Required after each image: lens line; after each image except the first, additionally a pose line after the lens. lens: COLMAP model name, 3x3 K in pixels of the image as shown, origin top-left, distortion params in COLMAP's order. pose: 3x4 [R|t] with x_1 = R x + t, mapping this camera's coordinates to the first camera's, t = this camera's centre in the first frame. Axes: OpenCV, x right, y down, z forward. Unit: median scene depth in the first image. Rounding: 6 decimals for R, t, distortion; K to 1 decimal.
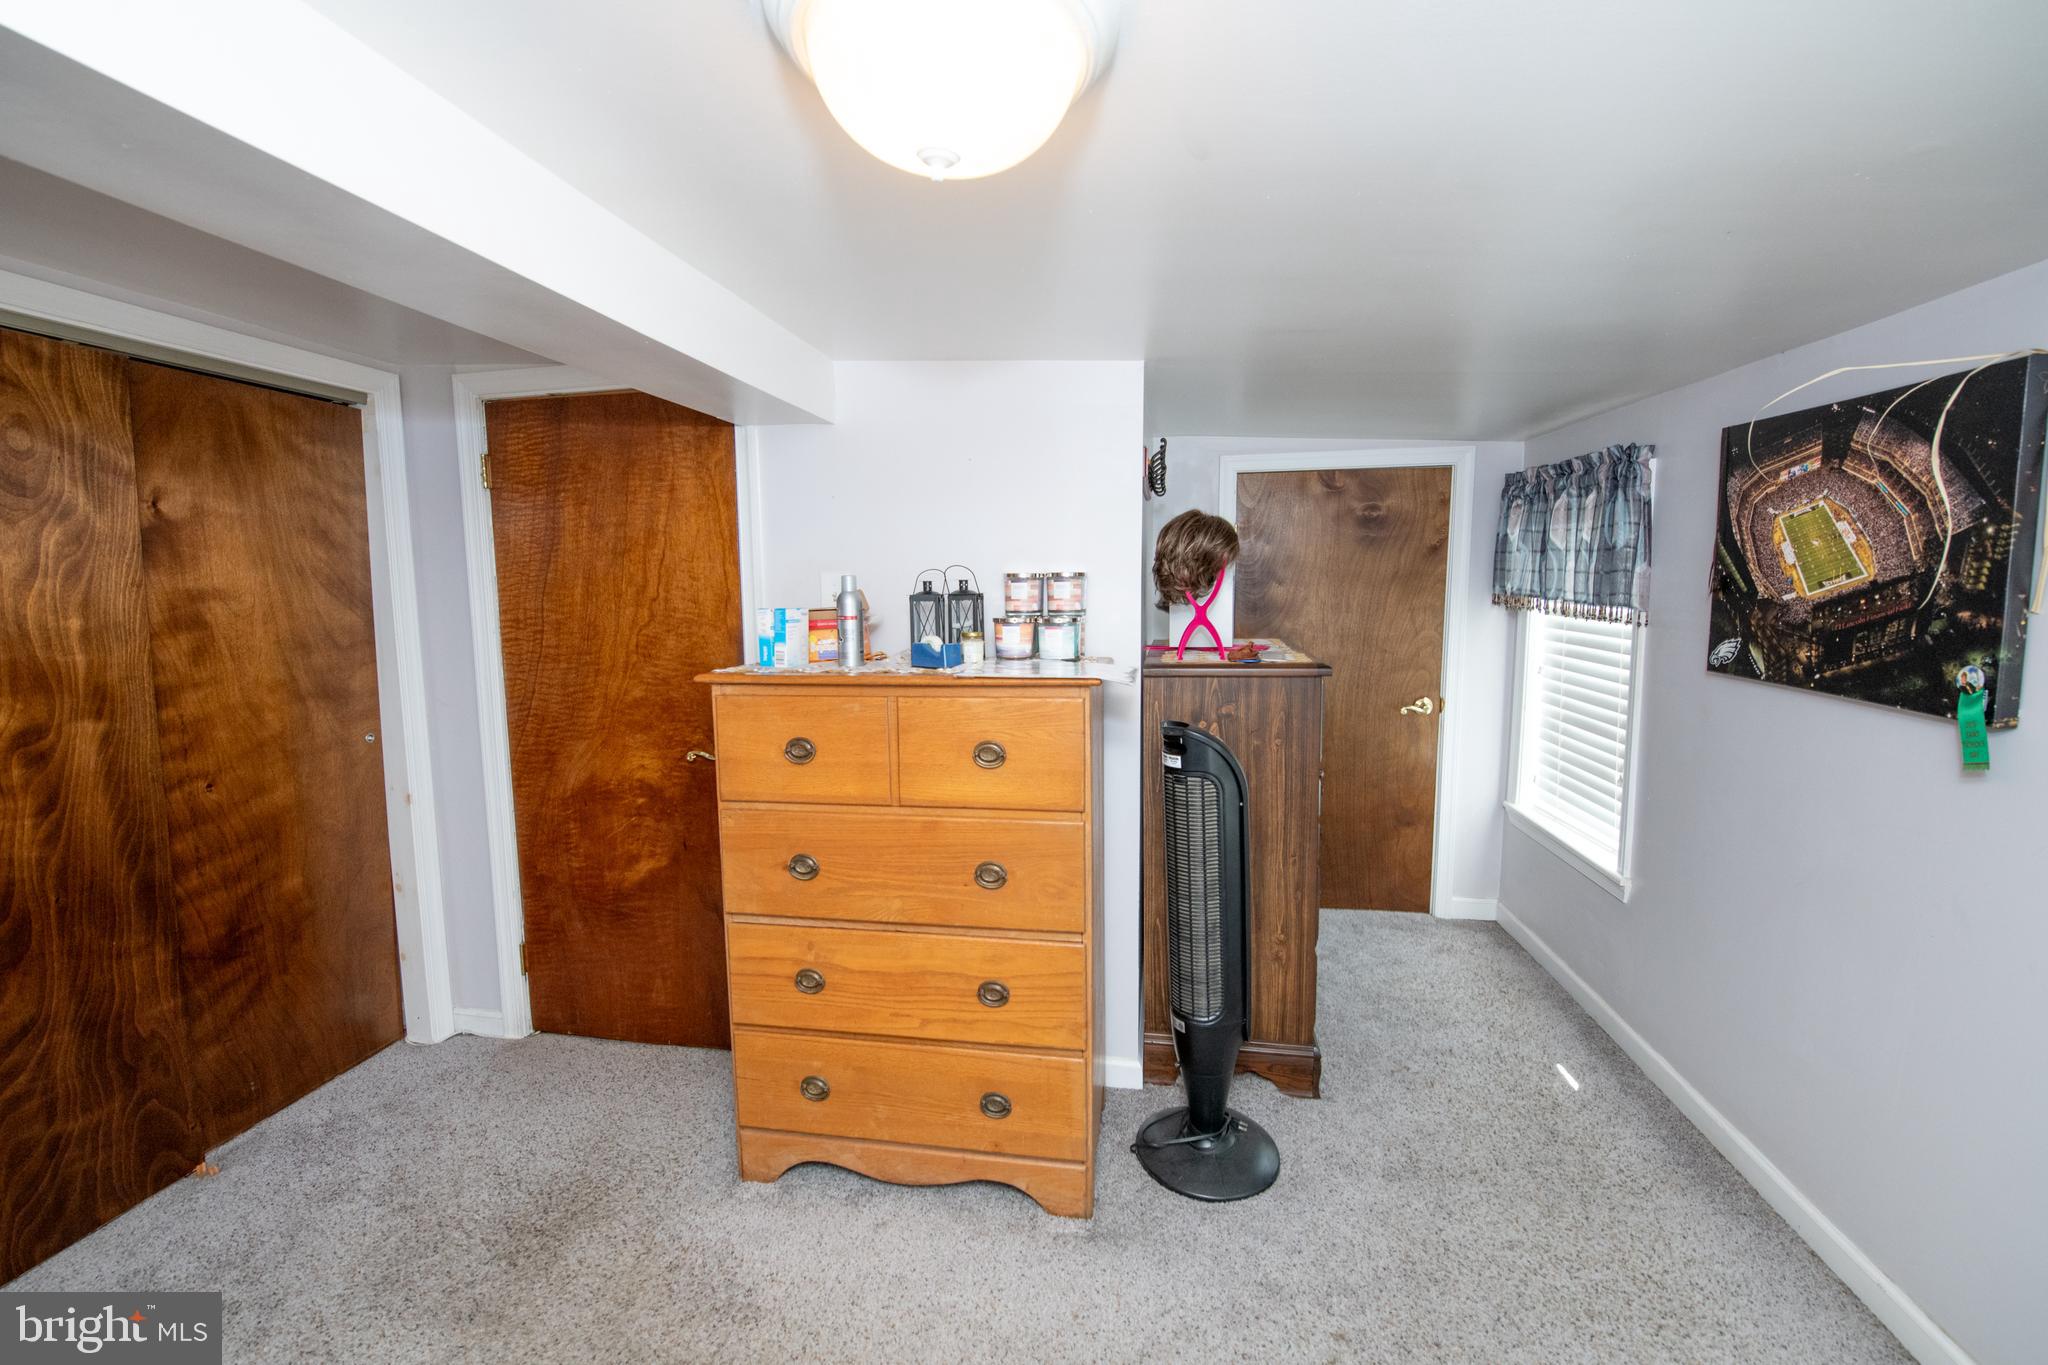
lens RADIAL K [[867.3, 0, 1009.8], [0, 867.3, 671.5], [0, 0, 1]] dist [-0.016290, -0.000364]
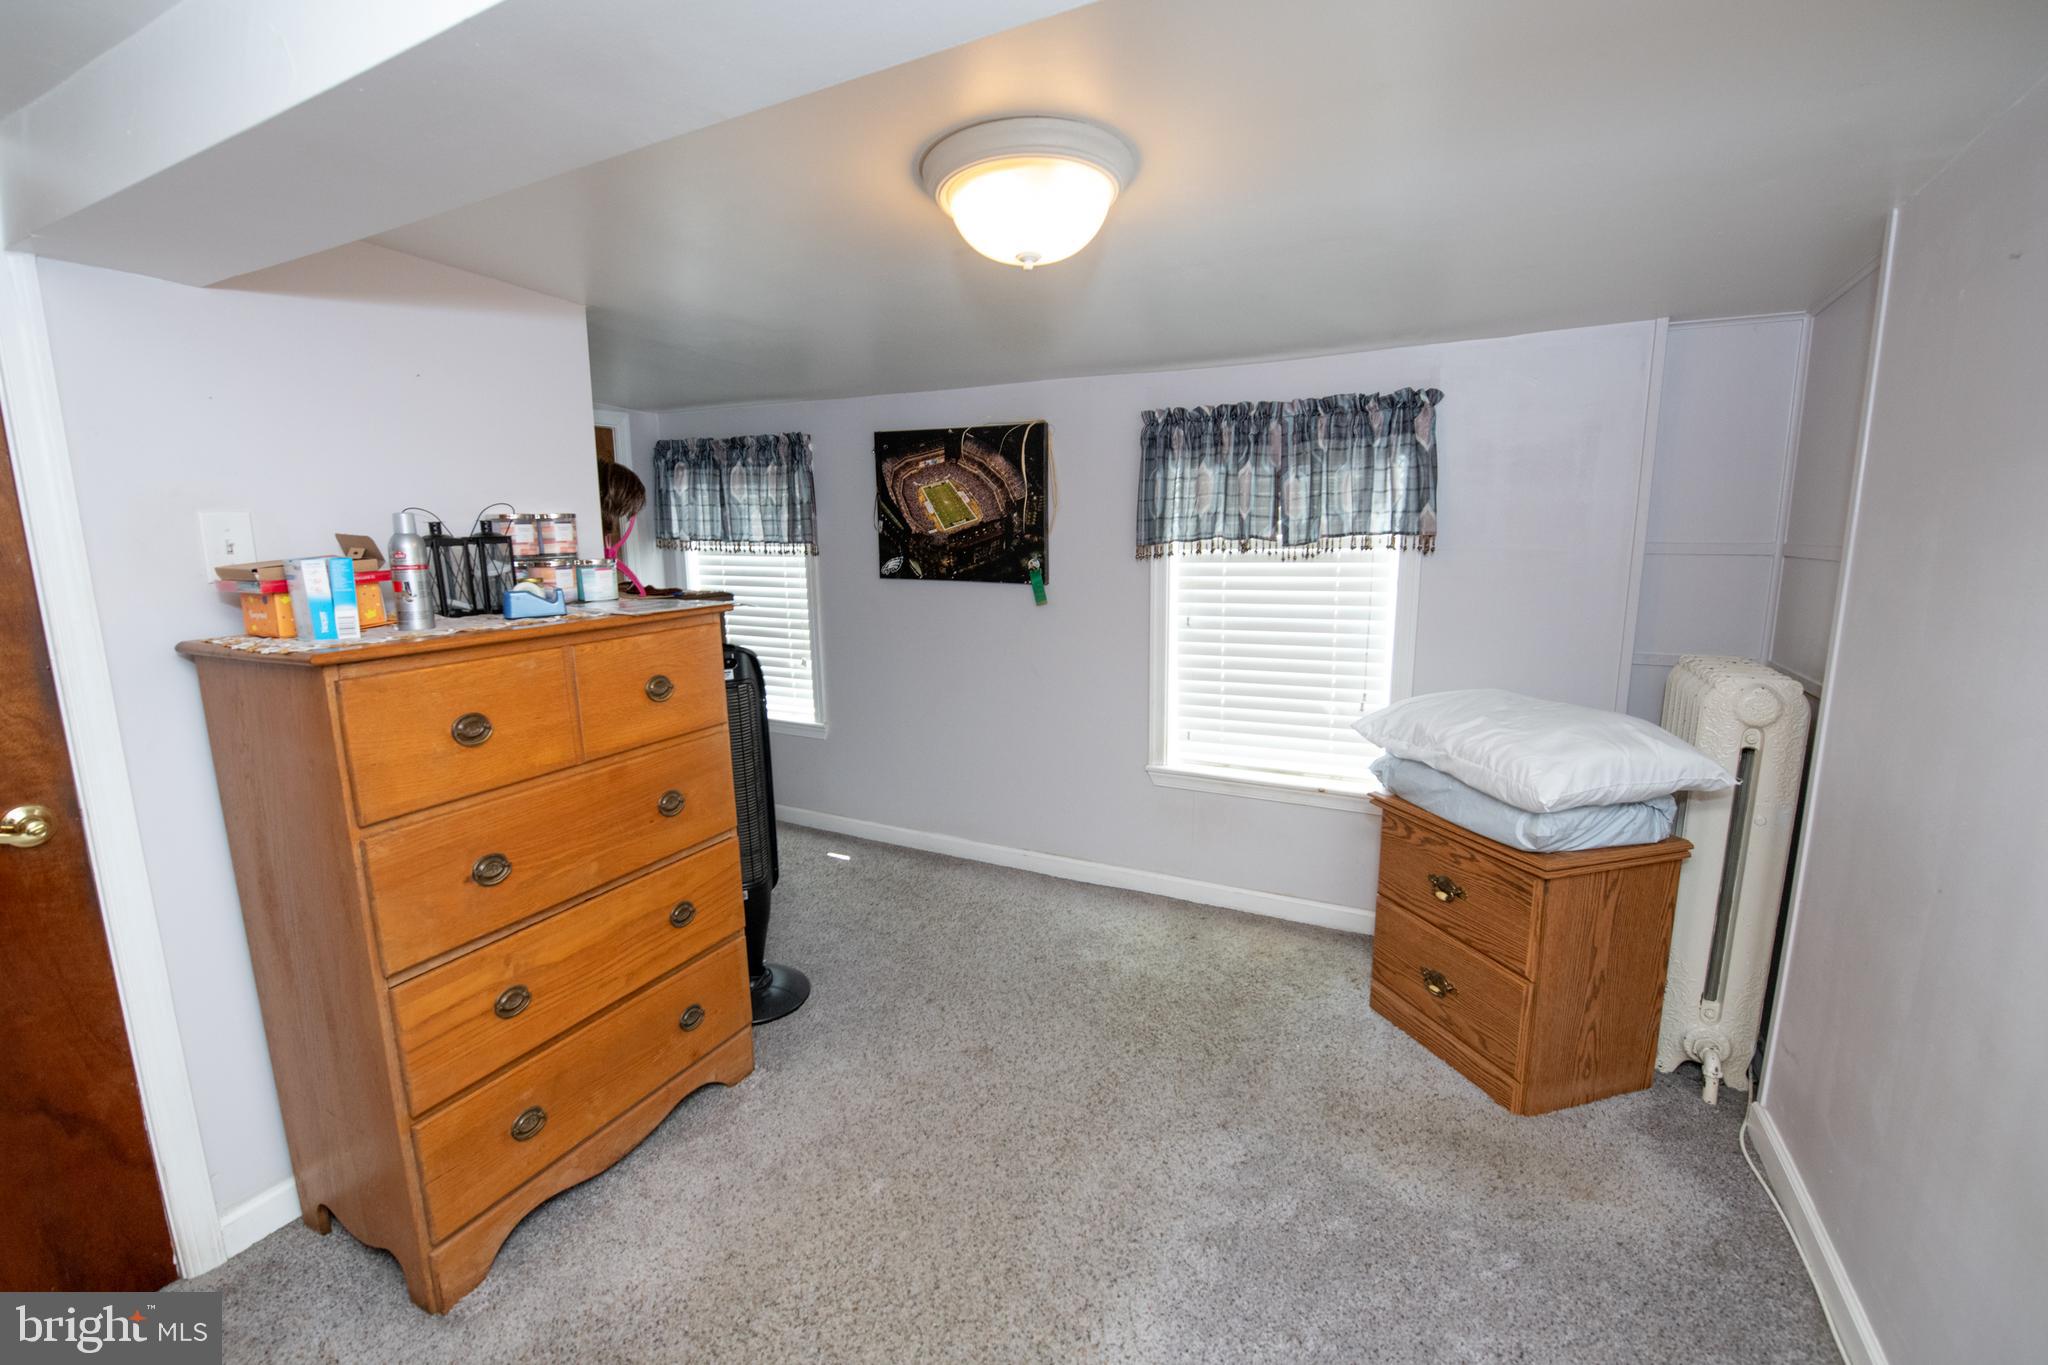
lens RADIAL K [[867.3, 0, 1009.8], [0, 867.3, 671.5], [0, 0, 1]] dist [-0.016290, -0.000364]
pose [[0.306614, -0.155040, 0.939122, -0.817987], [0.112375, 0.985641, 0.126031, -0.006734], [-0.945177, 0.066891, 0.319634, 0.260916]]
